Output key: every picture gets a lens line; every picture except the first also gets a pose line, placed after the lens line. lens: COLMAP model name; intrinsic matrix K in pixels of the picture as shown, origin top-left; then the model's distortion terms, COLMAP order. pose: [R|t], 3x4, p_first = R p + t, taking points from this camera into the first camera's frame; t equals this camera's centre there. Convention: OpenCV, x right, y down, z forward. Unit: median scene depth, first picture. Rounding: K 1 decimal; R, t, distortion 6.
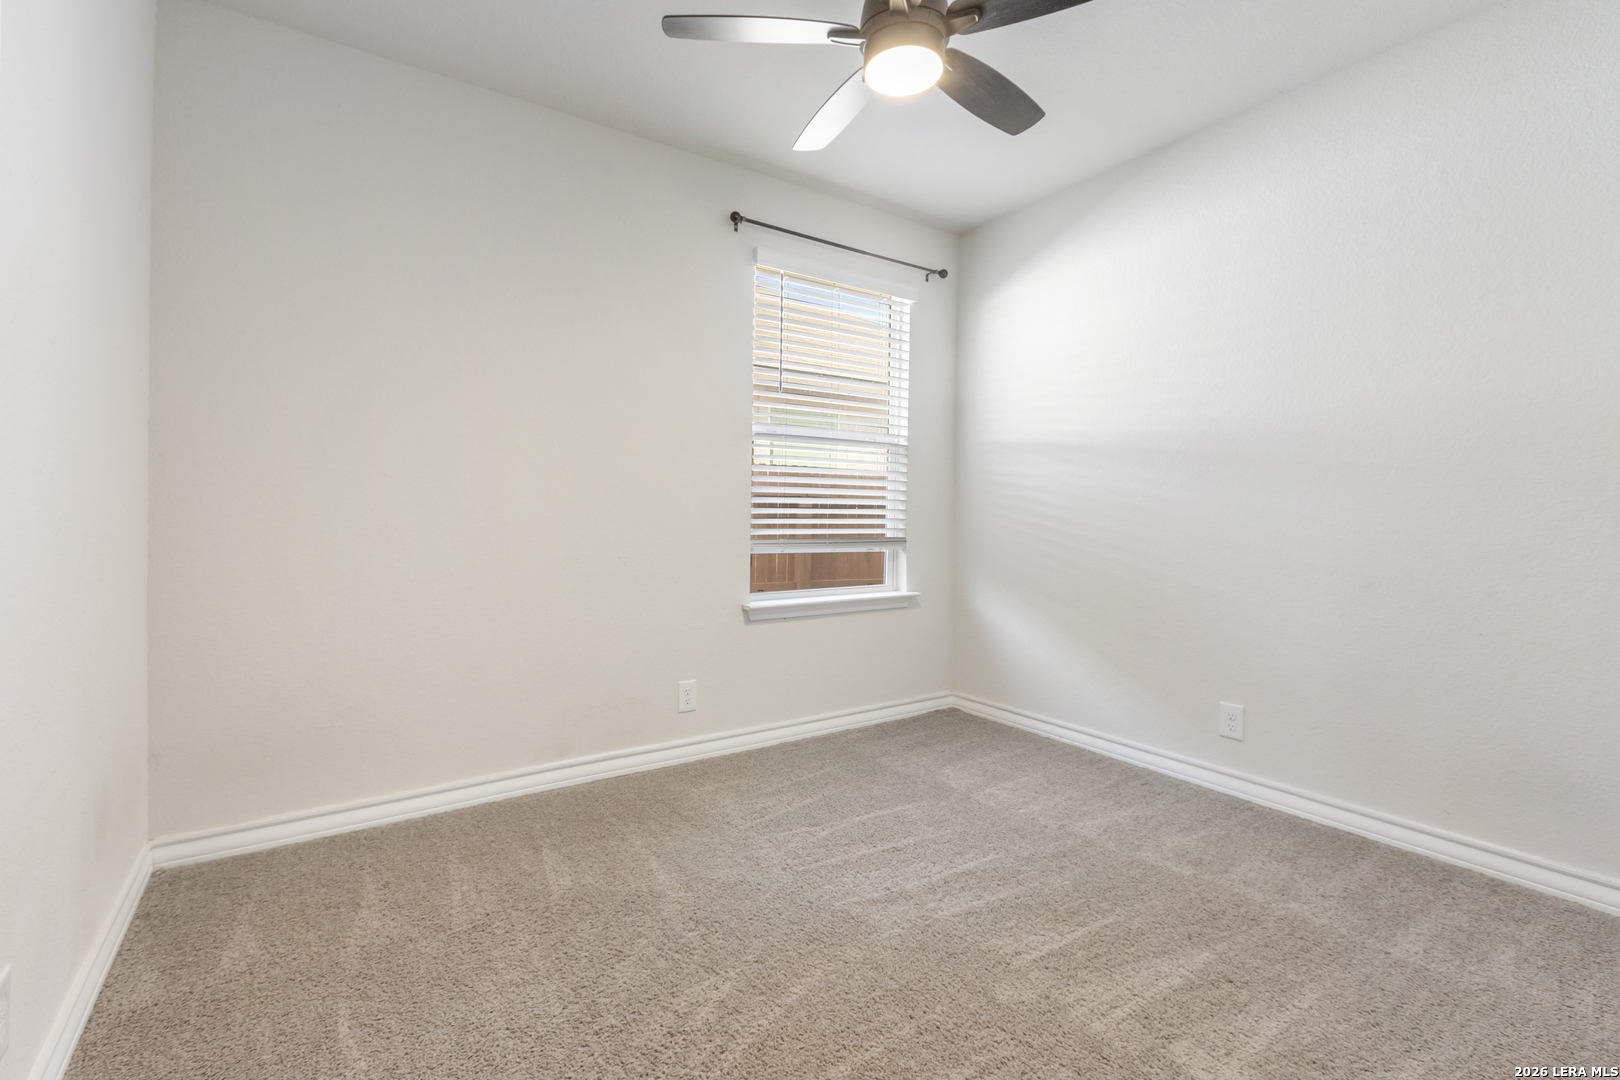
lens RADIAL K [[719.7, 0, 821.1], [0, 719.7, 528.9], [0, 0, 1]] dist [-0.002922, -0.000821]
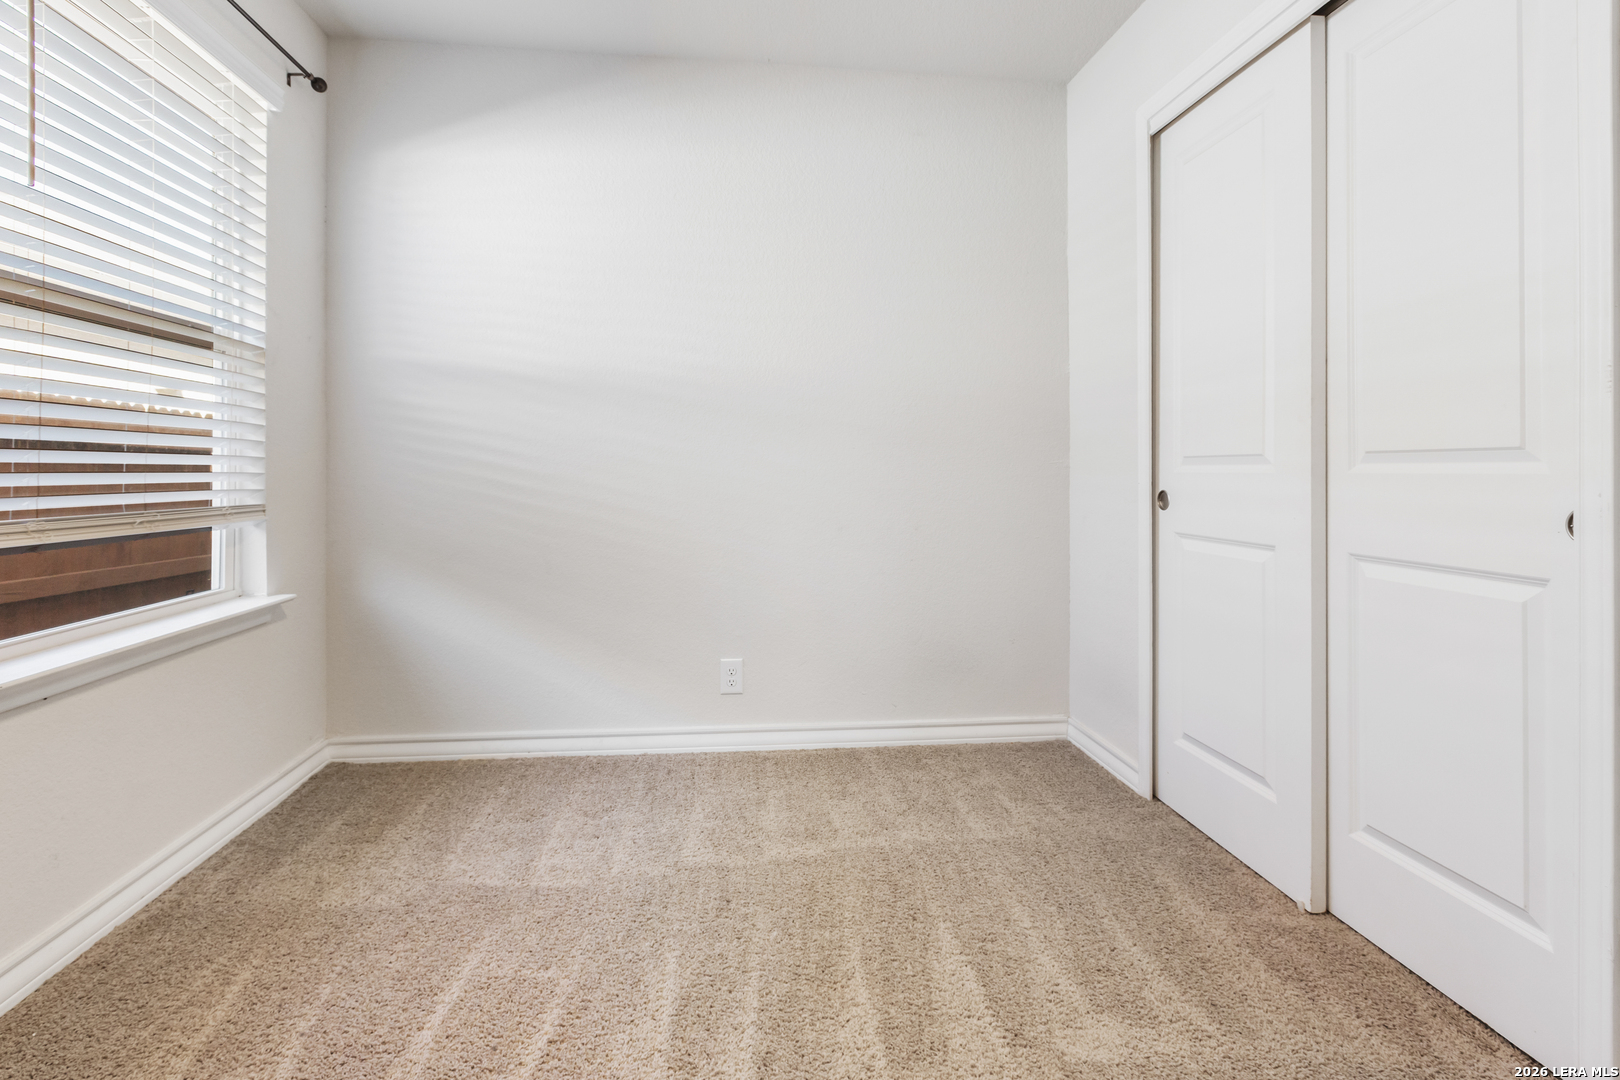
lens RADIAL K [[719.7, 0, 793.5], [0, 719.7, 484.5], [0, 0, 1]] dist [-0.002922, -0.000821]
pose [[0.489784, -0.020212, 0.871610, -0.219696], [0.017102, 0.999762, 0.013574, -0.006037], [-0.871676, 0.008258, 0.490013, 0.404340]]
